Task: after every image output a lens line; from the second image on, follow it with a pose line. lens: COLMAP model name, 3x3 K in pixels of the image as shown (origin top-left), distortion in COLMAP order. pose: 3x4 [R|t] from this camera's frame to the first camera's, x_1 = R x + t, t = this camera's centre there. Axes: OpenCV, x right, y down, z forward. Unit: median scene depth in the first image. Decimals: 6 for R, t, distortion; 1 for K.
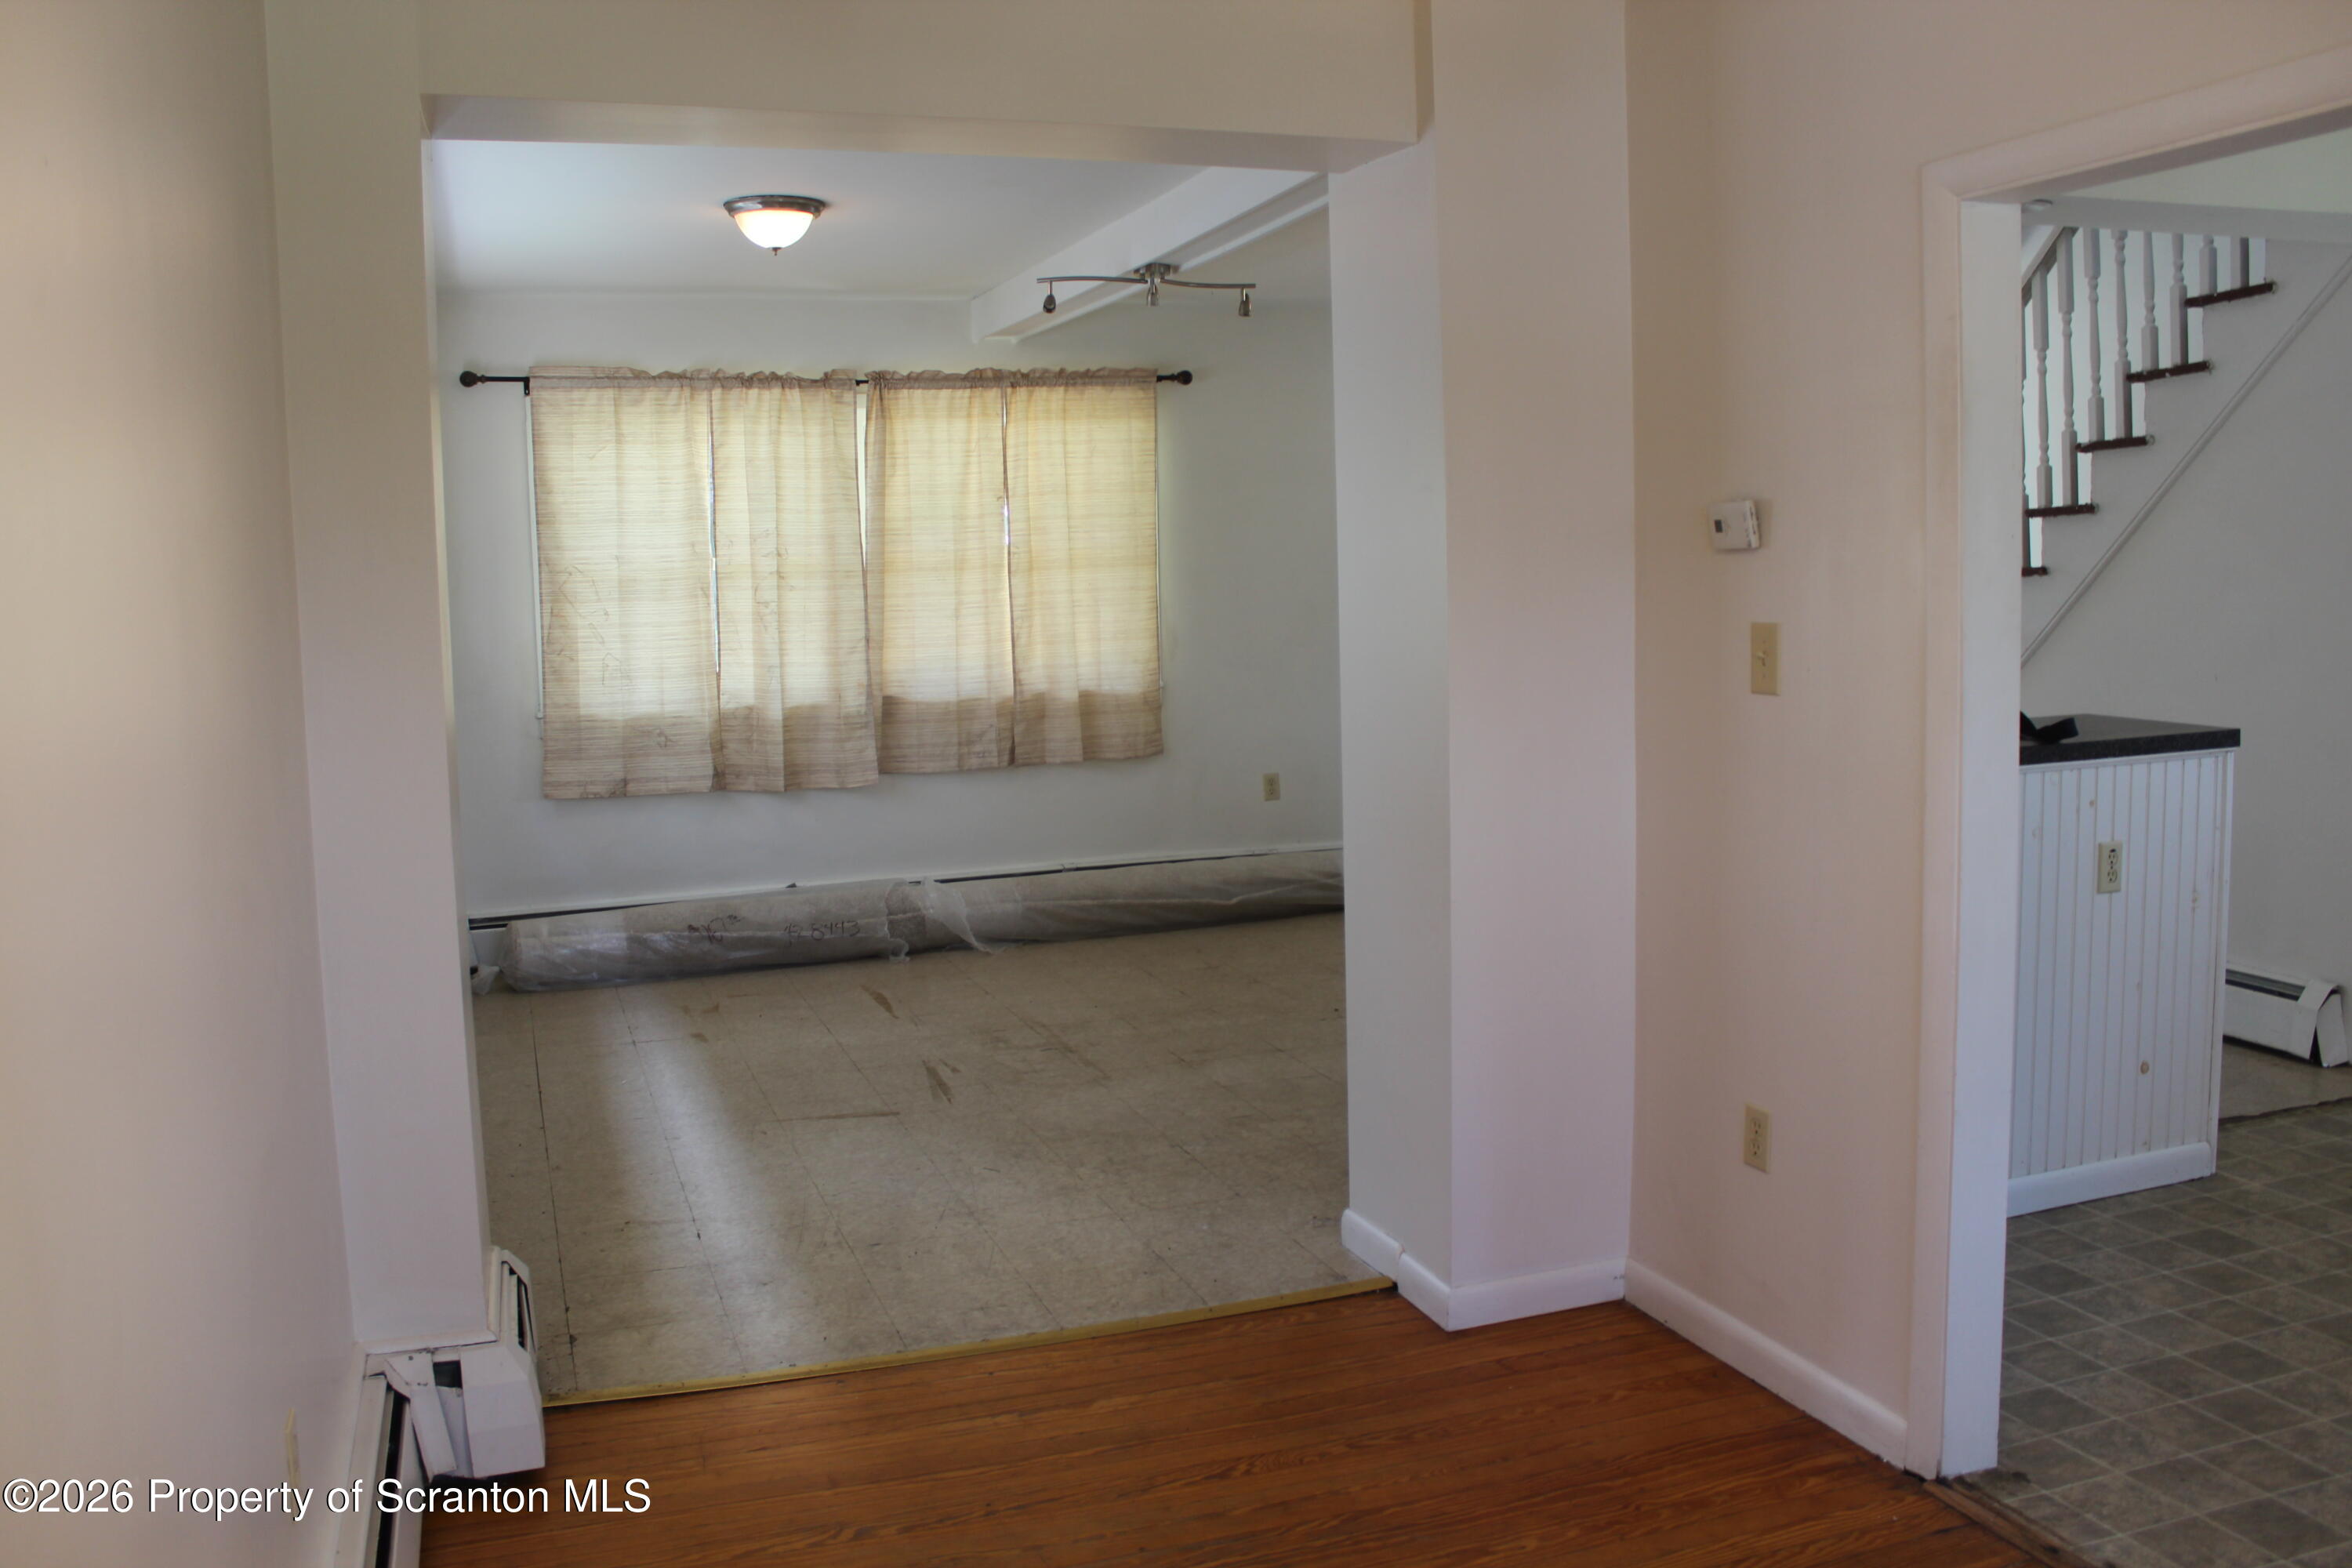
lens RADIAL K [[1967.5, 0, 1176.0], [0, 1967.5, 784.0], [0, 0, 1]] dist [-0.167432, 0.152915]
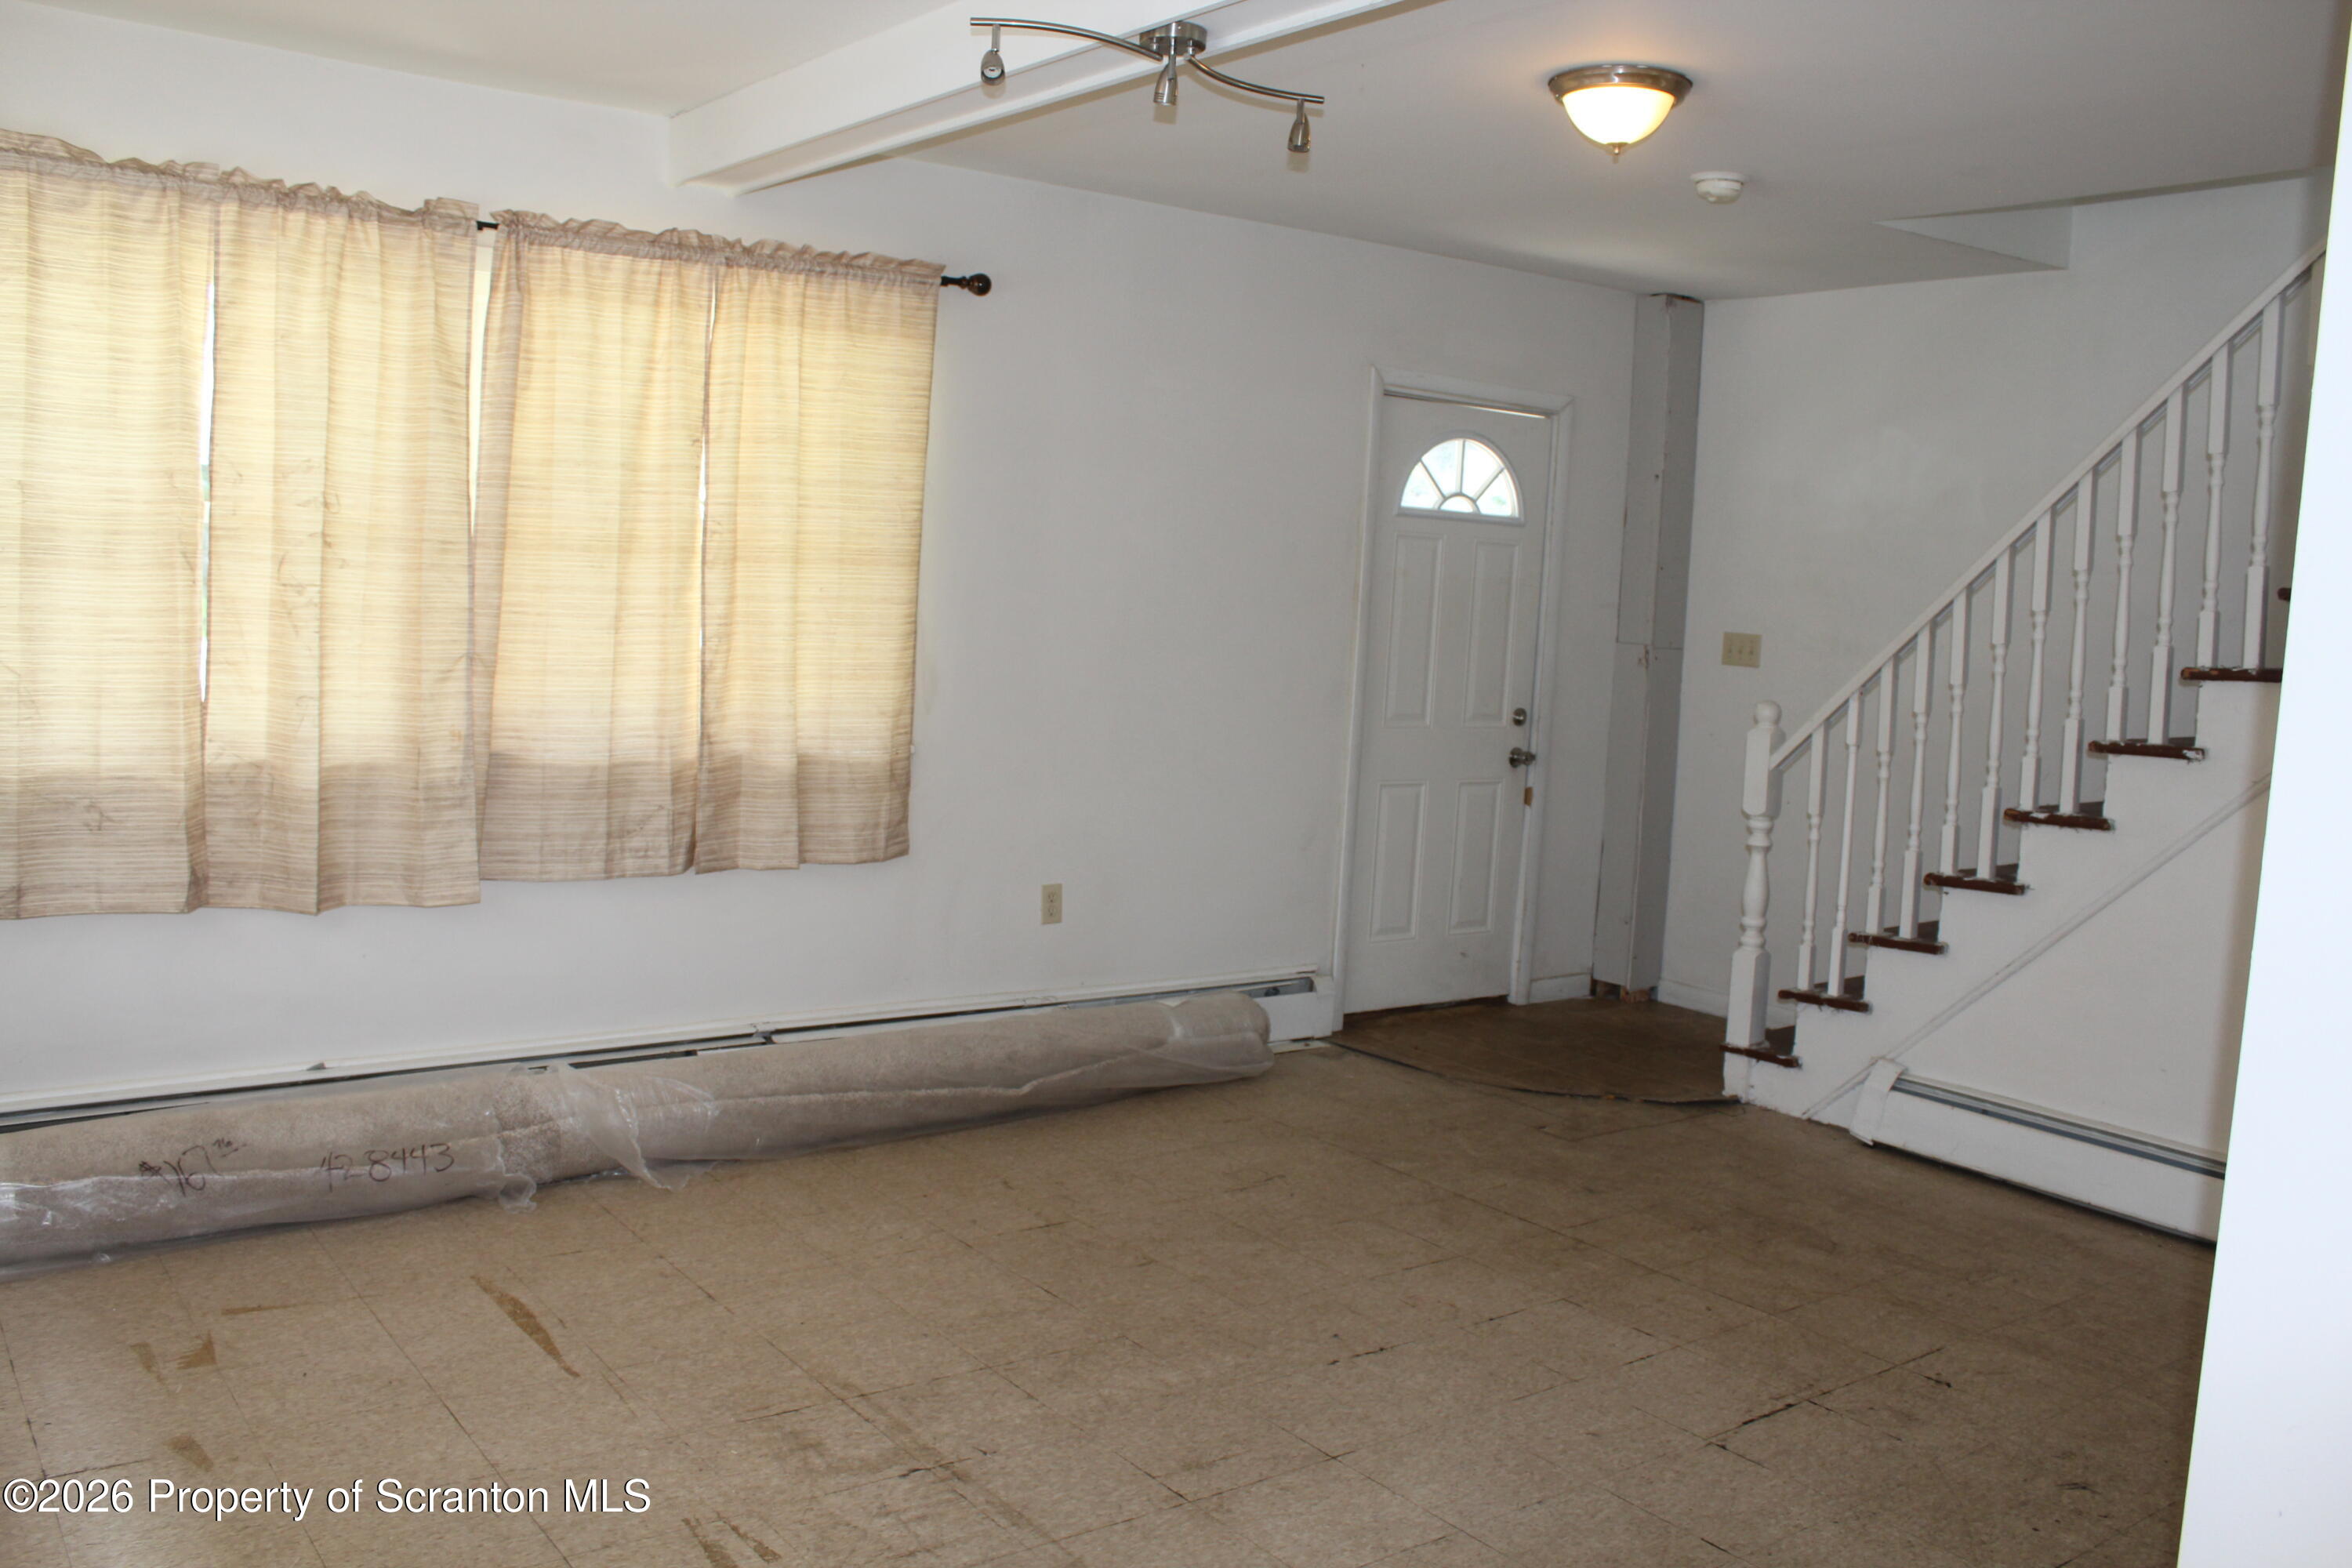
lens RADIAL K [[1967.5, 0, 1176.0], [0, 1967.5, 784.0], [0, 0, 1]] dist [-0.167432, 0.152915]
pose [[0.951868, 0.043315, 0.303432, -0.129687], [-0.043388, 0.999037, -0.006504, -0.041254], [-0.303422, -0.006975, 0.952831, 0.376349]]
